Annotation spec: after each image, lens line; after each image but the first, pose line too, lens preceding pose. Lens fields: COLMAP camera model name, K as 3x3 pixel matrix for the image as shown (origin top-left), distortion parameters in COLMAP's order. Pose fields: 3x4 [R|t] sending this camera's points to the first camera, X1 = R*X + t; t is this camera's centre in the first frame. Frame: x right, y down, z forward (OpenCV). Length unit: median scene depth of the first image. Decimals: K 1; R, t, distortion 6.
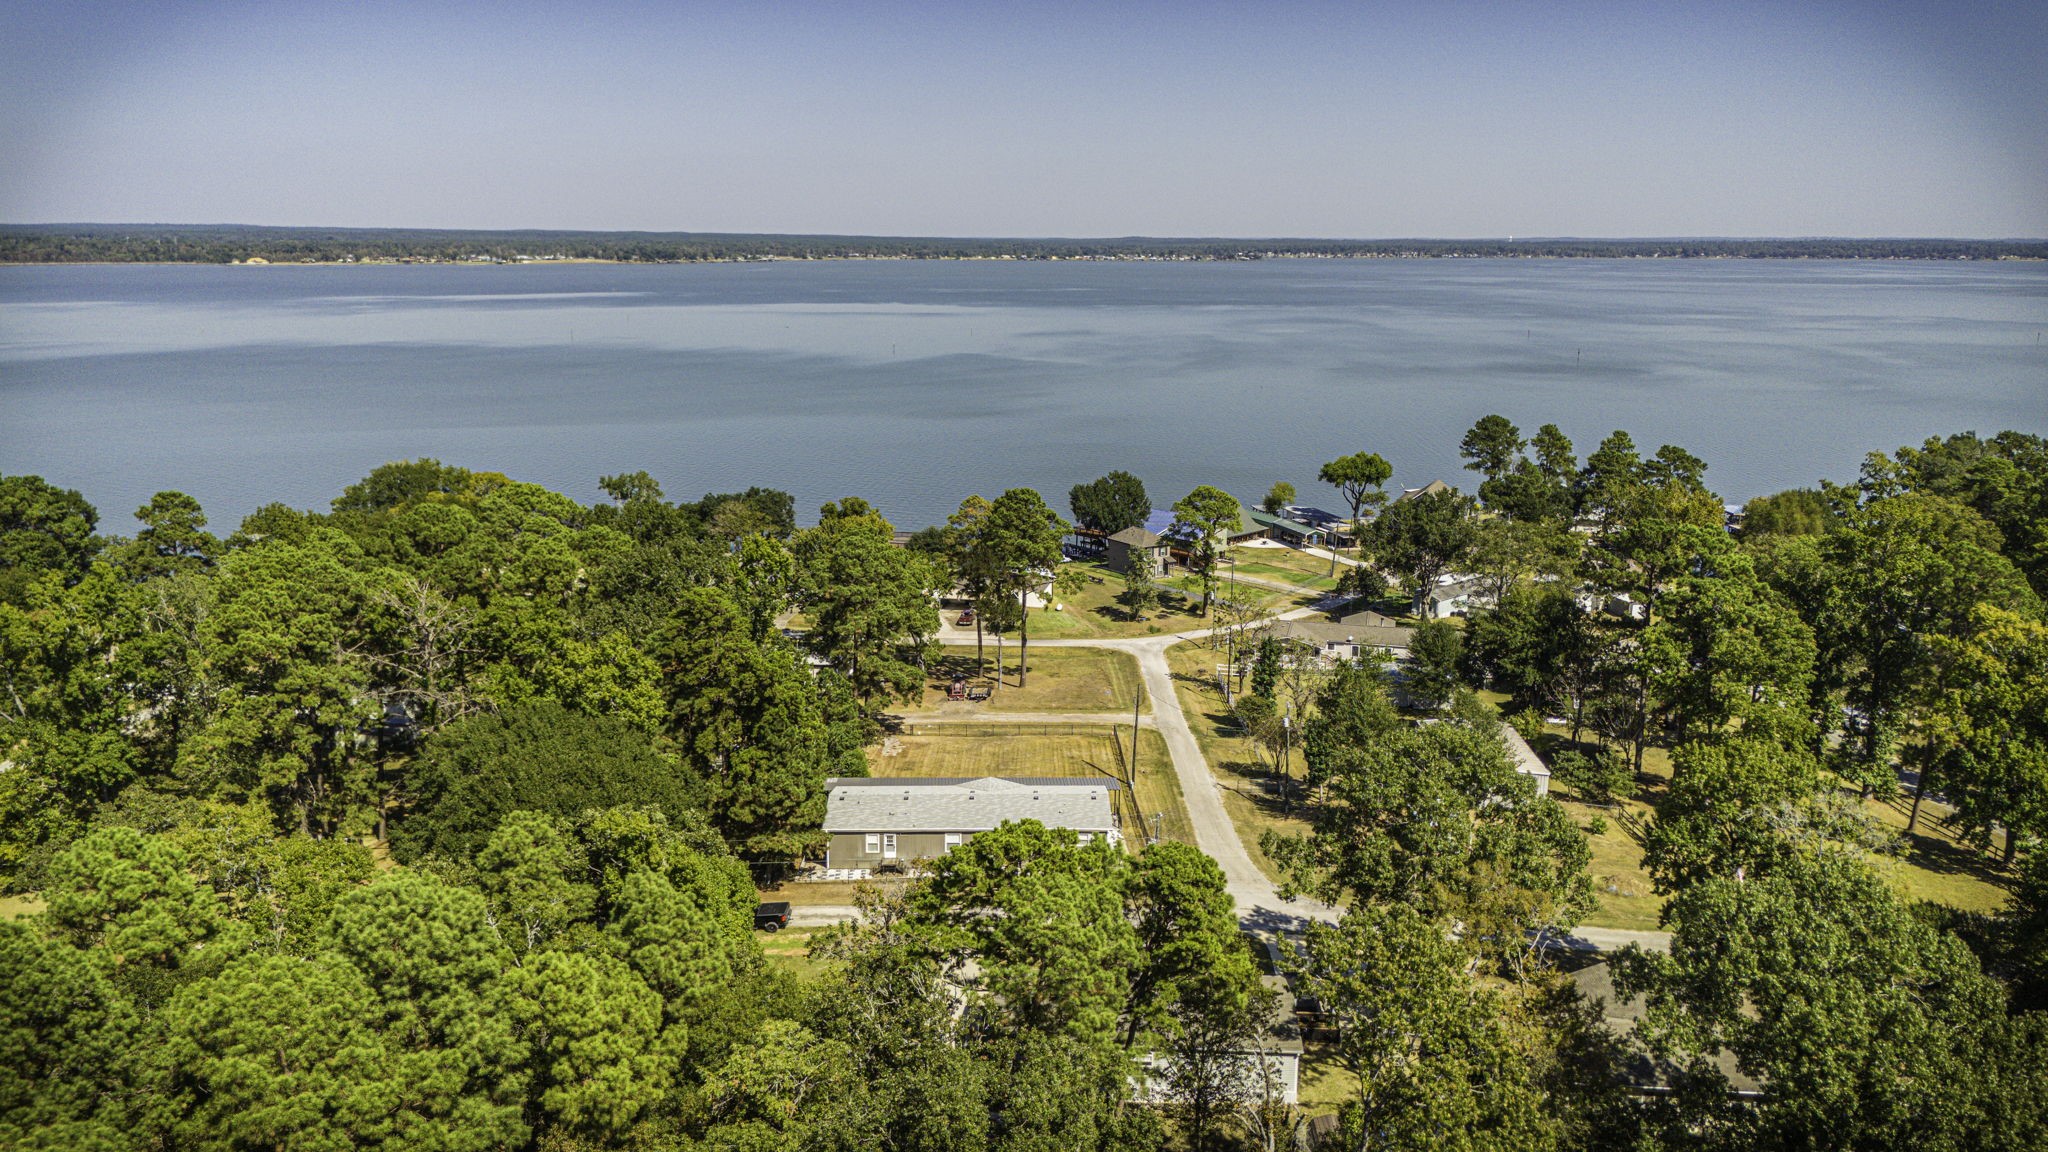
lens RADIAL K [[1509.3, 0, 1024.0], [0, 1509.3, 576.0], [0, 0, 1]] dist [0.069723, -0.069884]
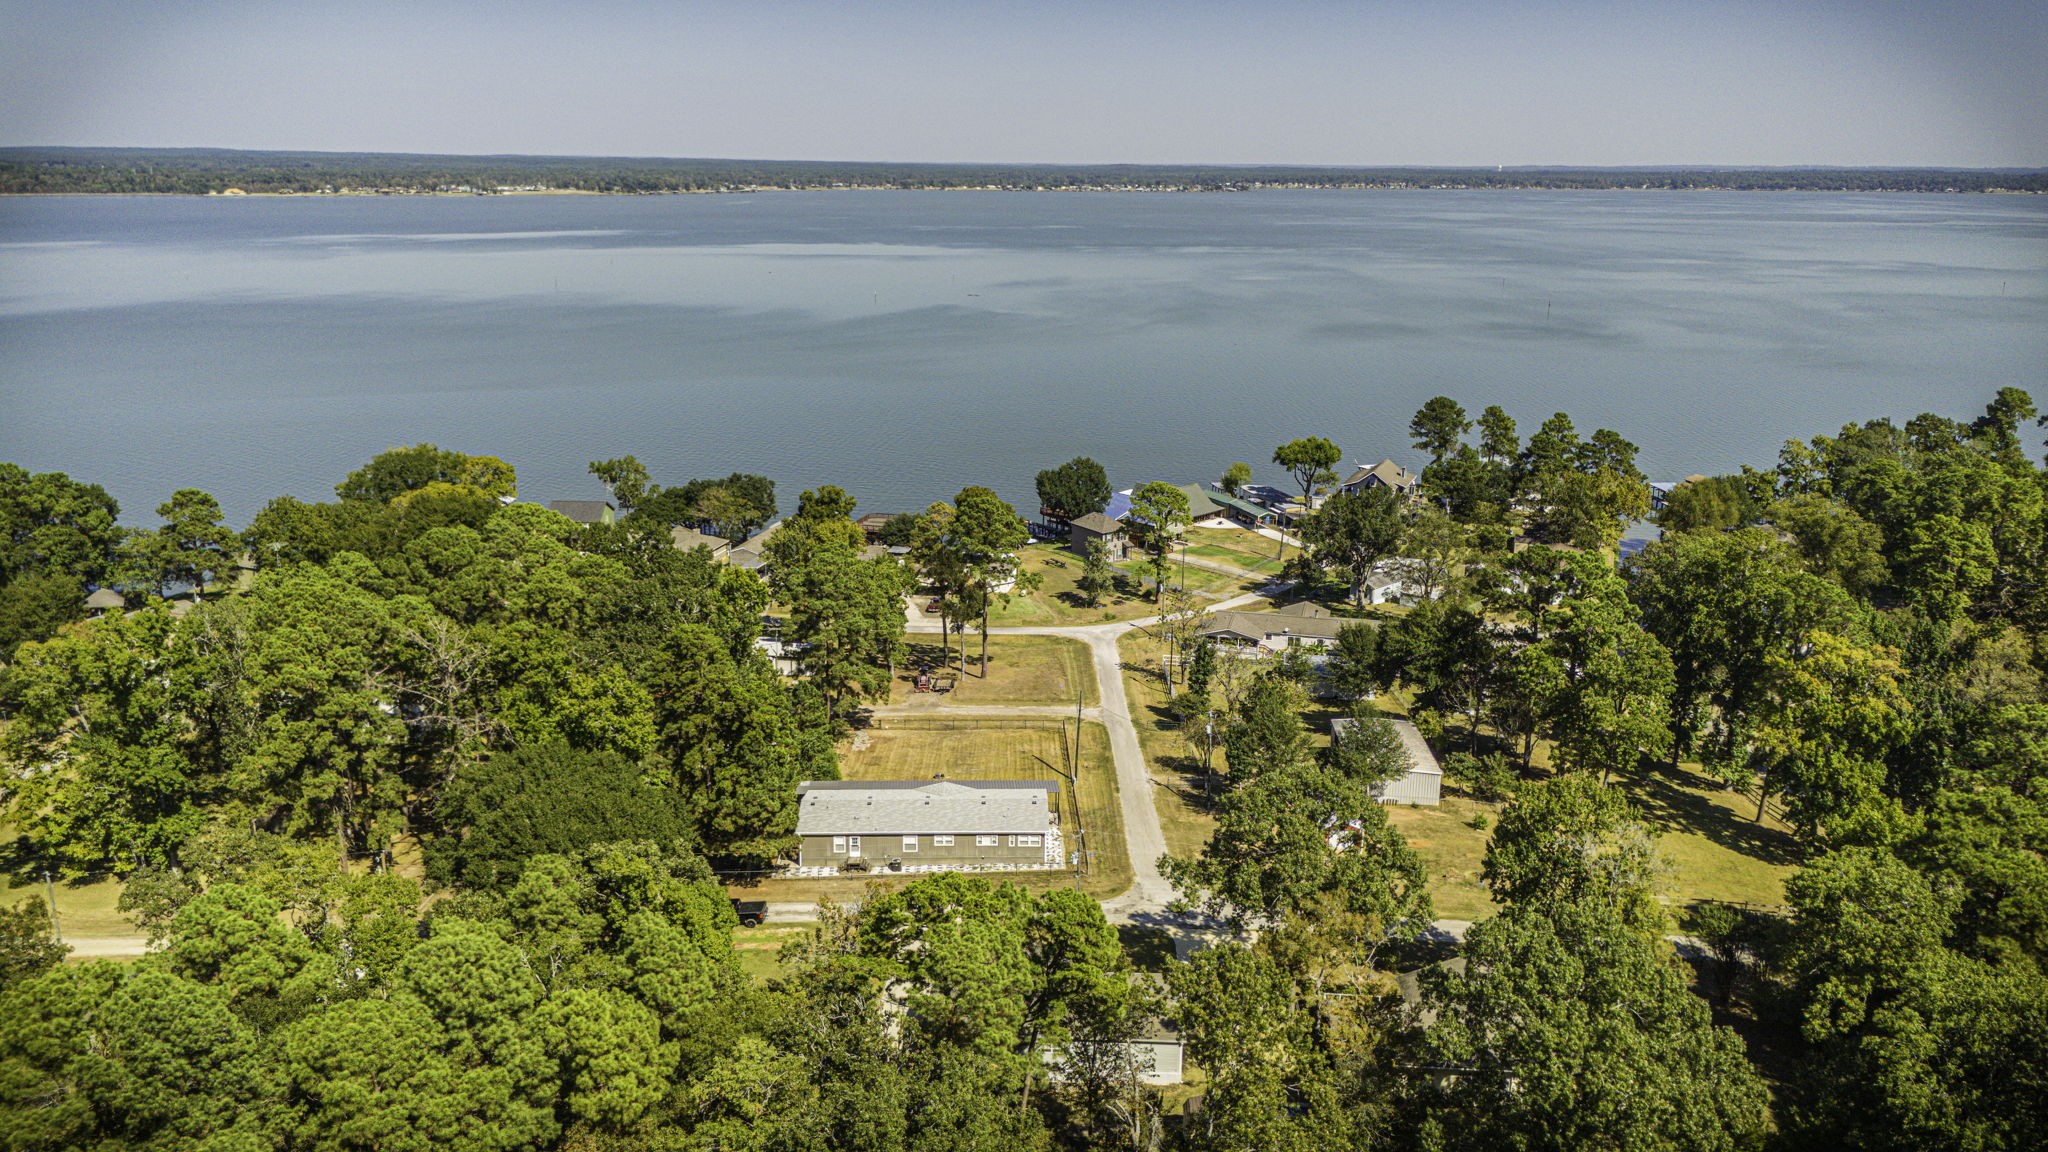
lens RADIAL K [[1509.3, 0, 1024.0], [0, 1509.3, 576.0], [0, 0, 1]] dist [0.069723, -0.069884]
pose [[0.999963, 0.000158, 0.008609, 0.024927], [-0.000556, 0.998930, 0.046245, -0.066859], [-0.008592, -0.046248, 0.998893, -0.114160]]
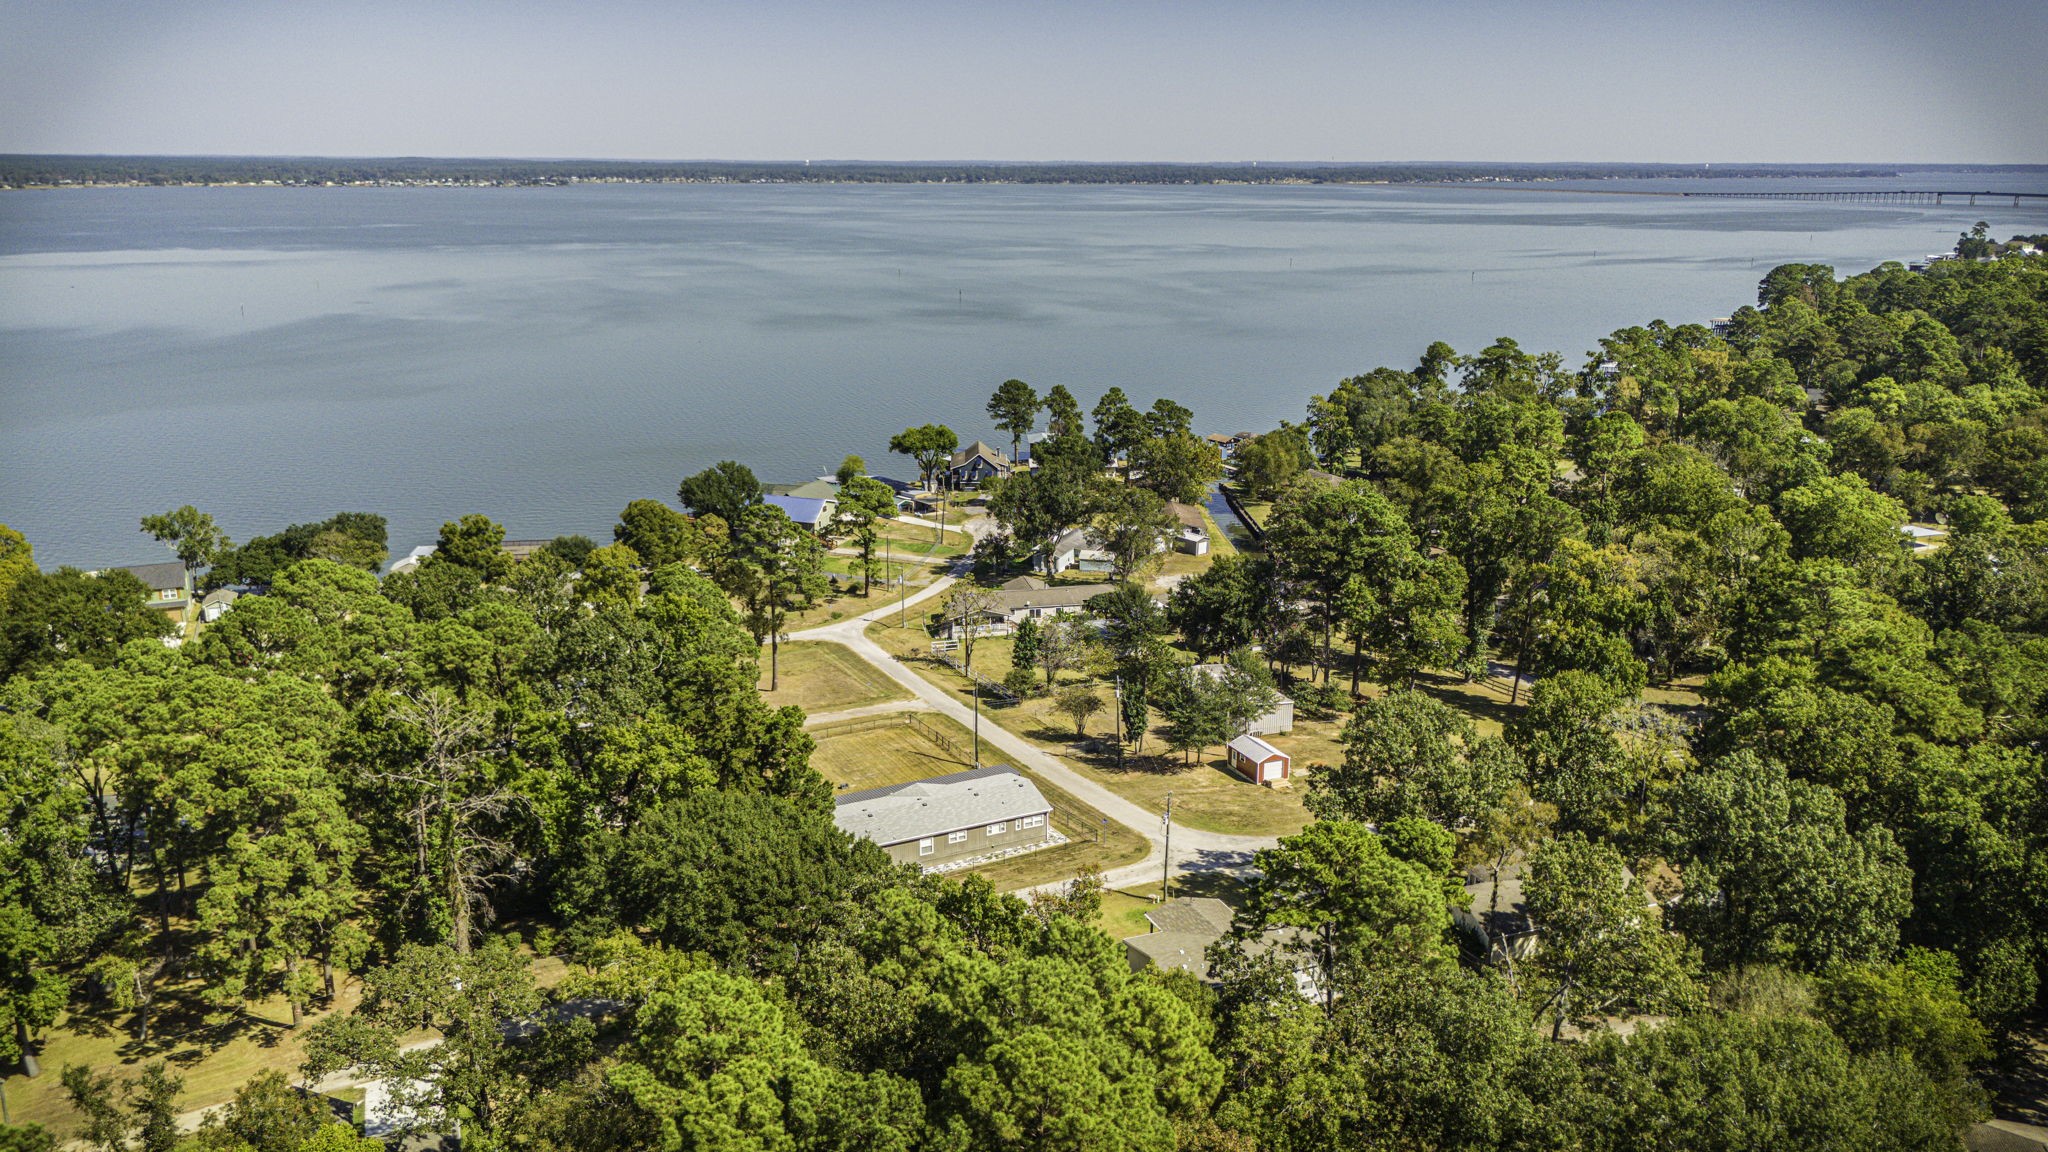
lens RADIAL K [[1509.3, 0, 1024.0], [0, 1509.3, 576.0], [0, 0, 1]] dist [0.069723, -0.069884]
pose [[0.902113, -0.117676, 0.415143, -0.366649], [0.097051, 0.992778, 0.070519, -0.085606], [-0.420443, -0.023326, 0.907019, -0.057613]]
